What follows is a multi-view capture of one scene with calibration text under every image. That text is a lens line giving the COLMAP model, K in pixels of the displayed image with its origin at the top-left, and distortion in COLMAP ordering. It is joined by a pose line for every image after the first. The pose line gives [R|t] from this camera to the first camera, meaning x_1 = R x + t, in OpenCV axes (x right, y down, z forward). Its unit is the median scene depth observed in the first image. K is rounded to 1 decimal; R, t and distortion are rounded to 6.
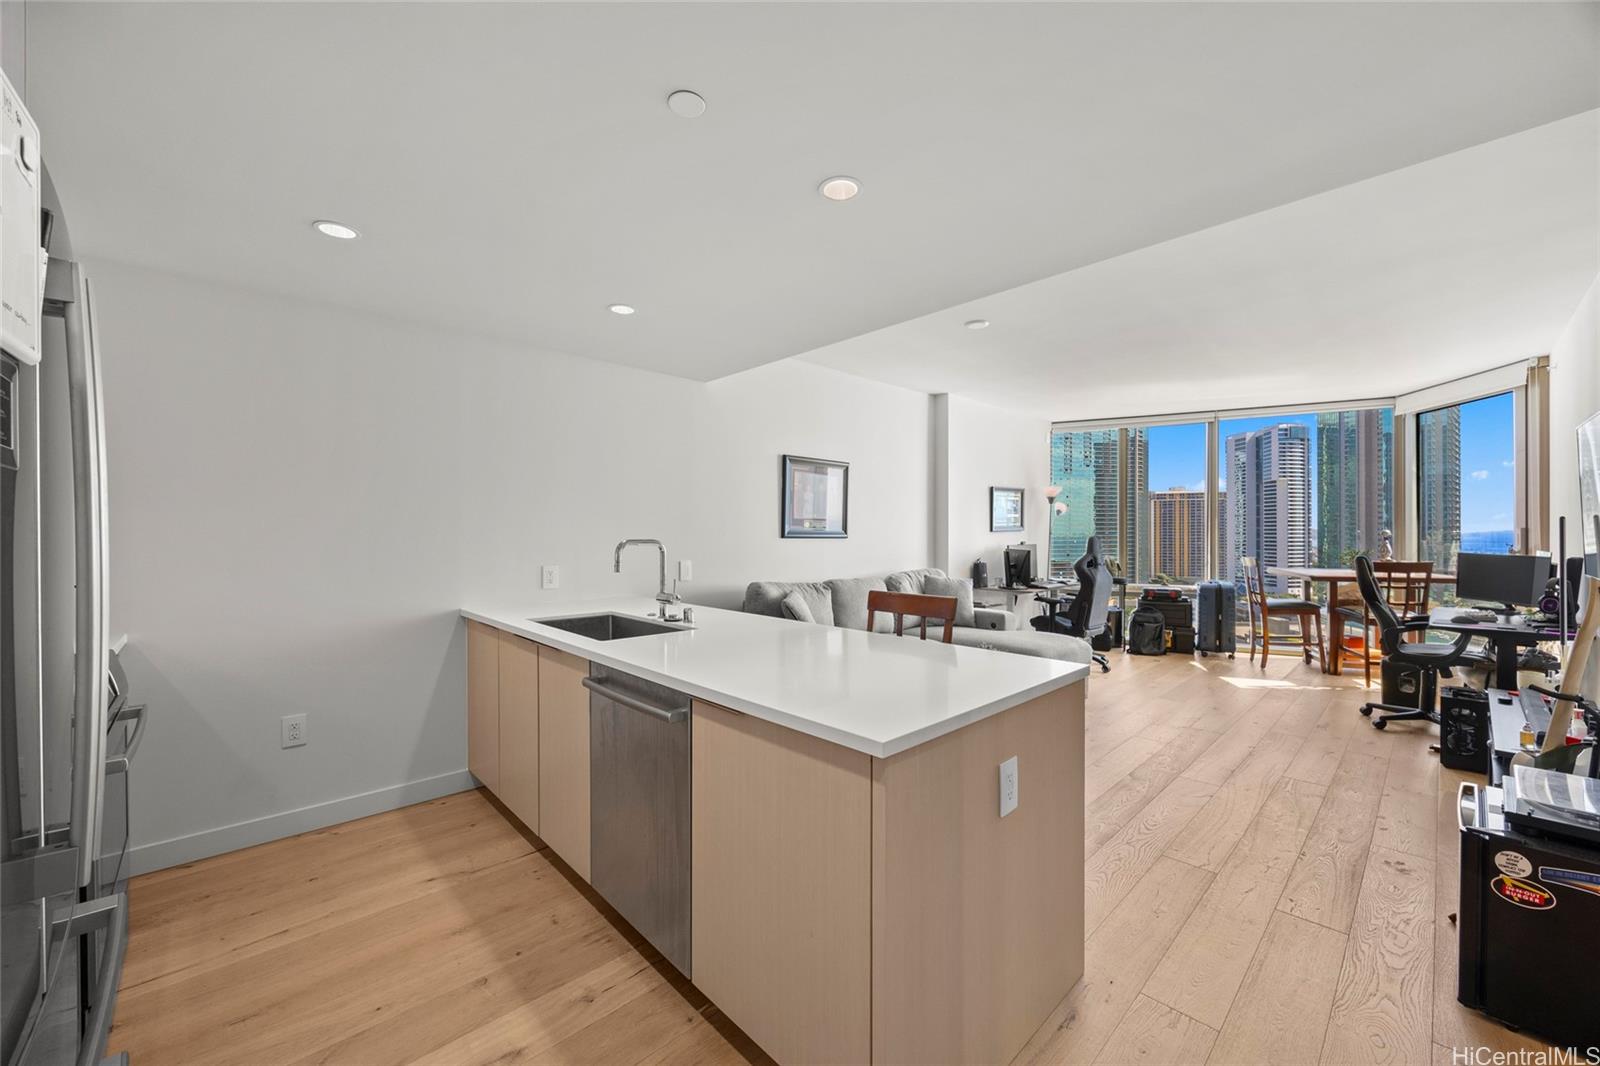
lens RADIAL K [[619.3, 0, 800.0], [0, 619.3, 533.0], [0, 0, 1]] dist [0.000774, 0.000036]
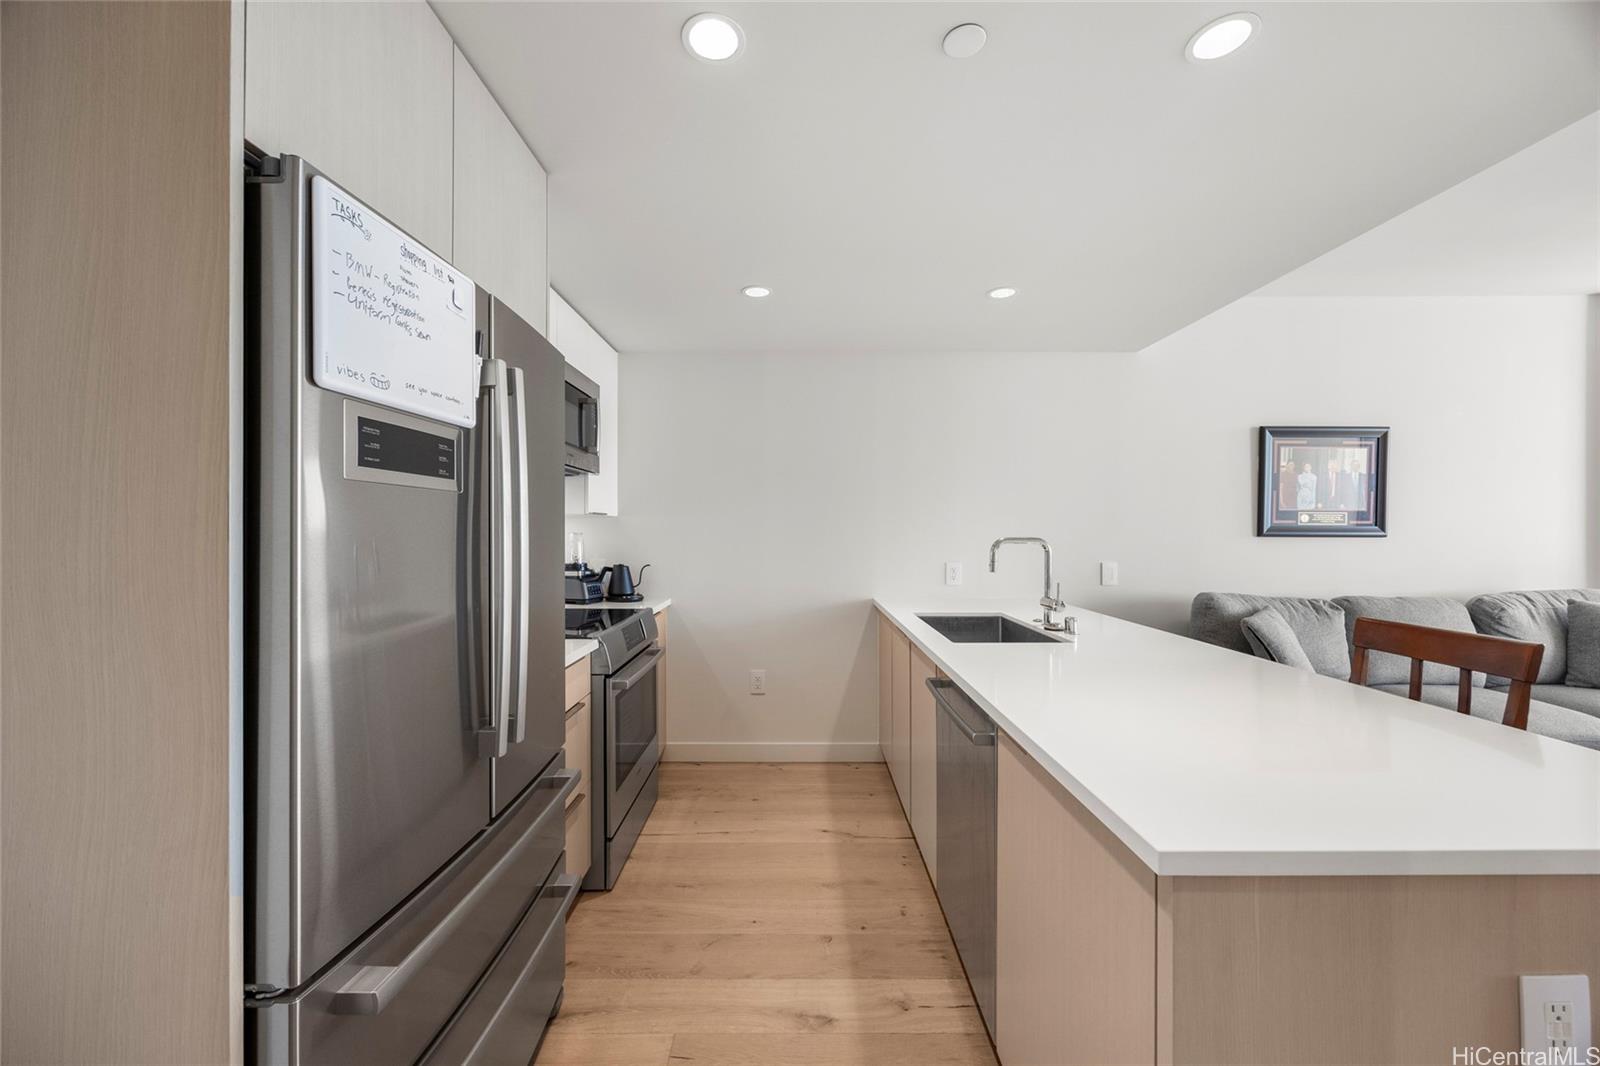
lens RADIAL K [[611.9, 0, 800.0], [0, 611.9, 533.0], [0, 0, 1]] dist [0.002200, -0.000127]
pose [[0.722605, -0.000583, -0.691260, 0.153786], [0.003276, 0.999991, 0.002581, 0.000452], [0.691253, -0.004130, 0.722601, 0.137882]]
